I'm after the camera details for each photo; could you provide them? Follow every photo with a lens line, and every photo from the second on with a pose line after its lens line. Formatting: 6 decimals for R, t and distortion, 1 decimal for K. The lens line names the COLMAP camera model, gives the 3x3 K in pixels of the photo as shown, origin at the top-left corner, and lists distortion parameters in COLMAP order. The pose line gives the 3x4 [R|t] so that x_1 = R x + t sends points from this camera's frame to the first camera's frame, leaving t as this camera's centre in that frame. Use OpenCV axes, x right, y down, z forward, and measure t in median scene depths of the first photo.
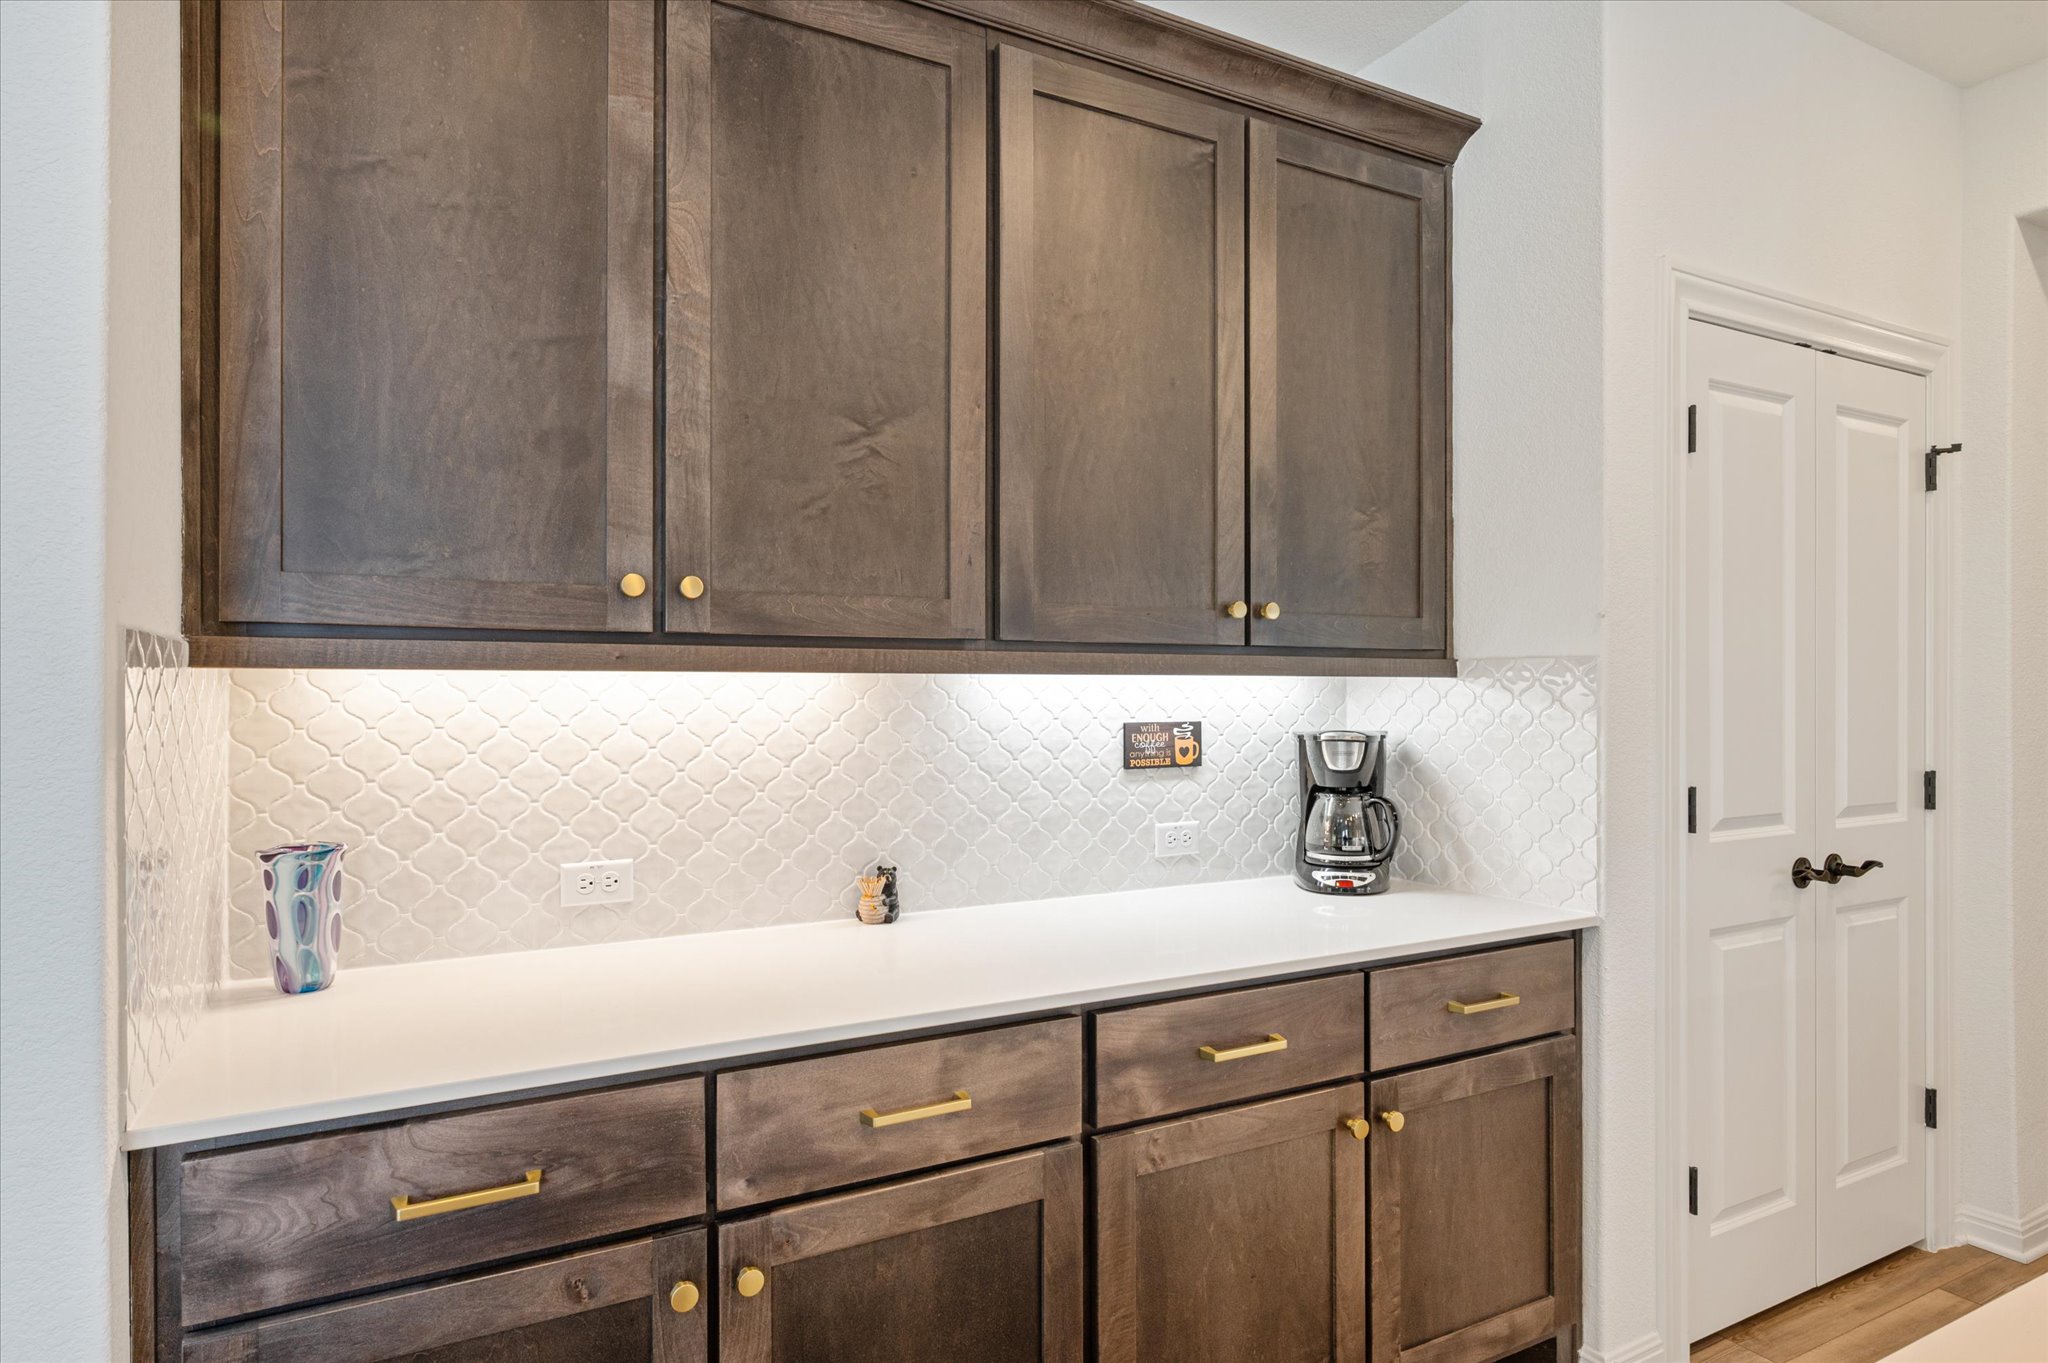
lens RADIAL K [[1157.9, 0, 1031.2], [0, 1157.9, 694.2], [0, 0, 1]] dist [-0.003598, -0.000667]
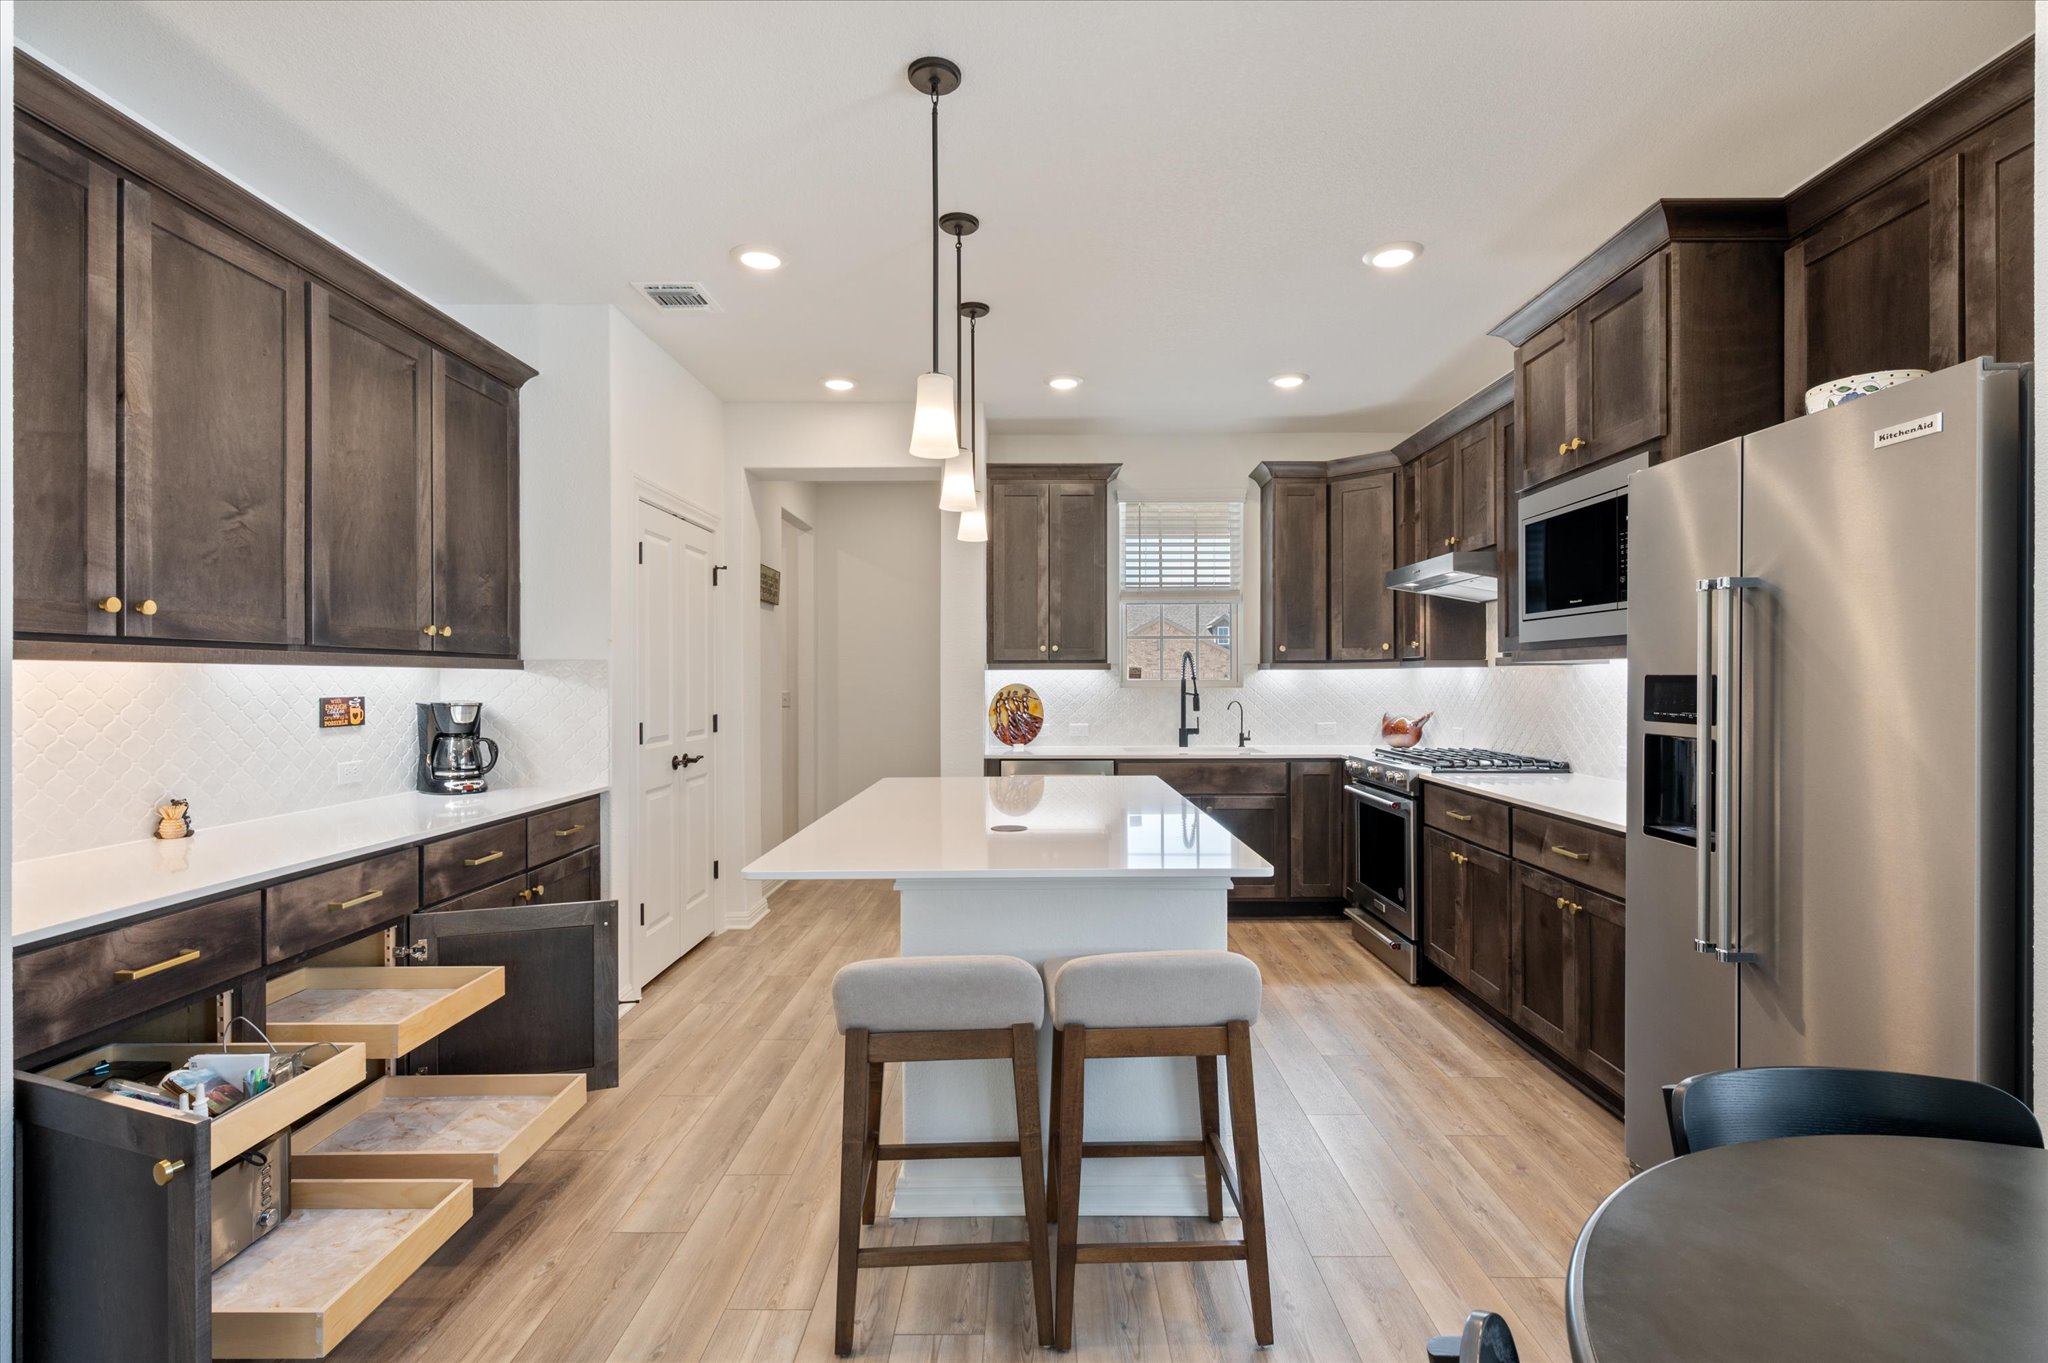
lens RADIAL K [[964.5, 0, 1025.5], [0, 964.5, 677.0], [0, 0, 1]] dist [0.009438, -0.001301]
pose [[0.487418, 0.001353, 0.873168, -0.763854], [0.004846, 0.999979, -0.004255, 0.009678], [-0.873155, 0.006305, 0.487401, -0.576086]]
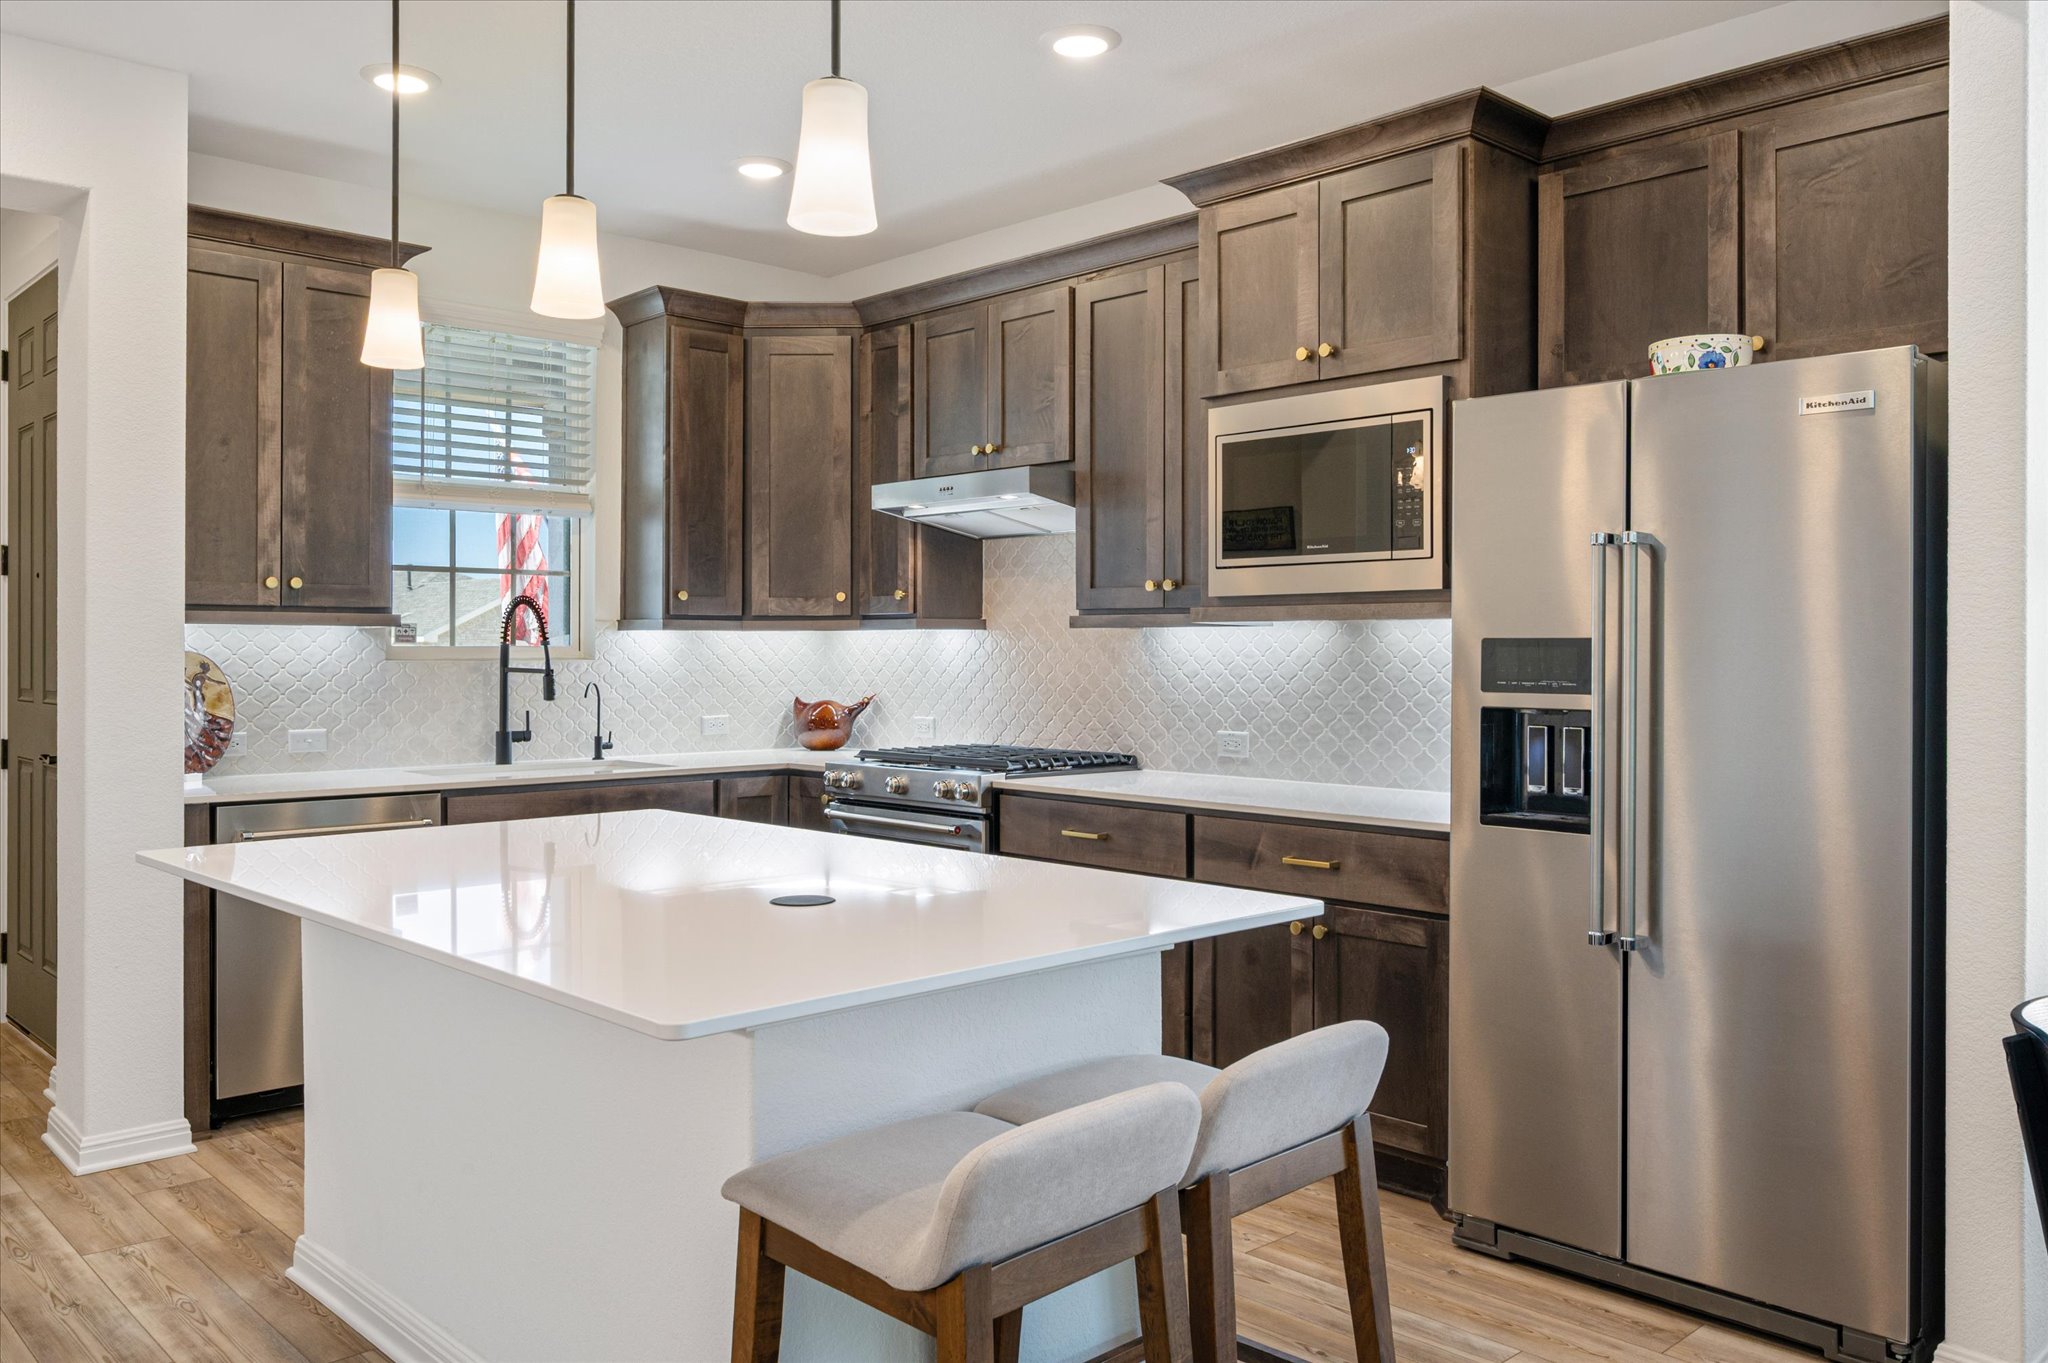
lens RADIAL K [[1606.2, 0, 1024.3], [0, 1606.2, 642.9], [0, 0, 1]] dist [0.004055, -0.000281]
pose [[-0.249280, 0.005009, 0.968419, -0.877917], [0.002088, 0.999987, -0.004635, 0.017960], [-0.968429, 0.000867, -0.249287, 0.289859]]
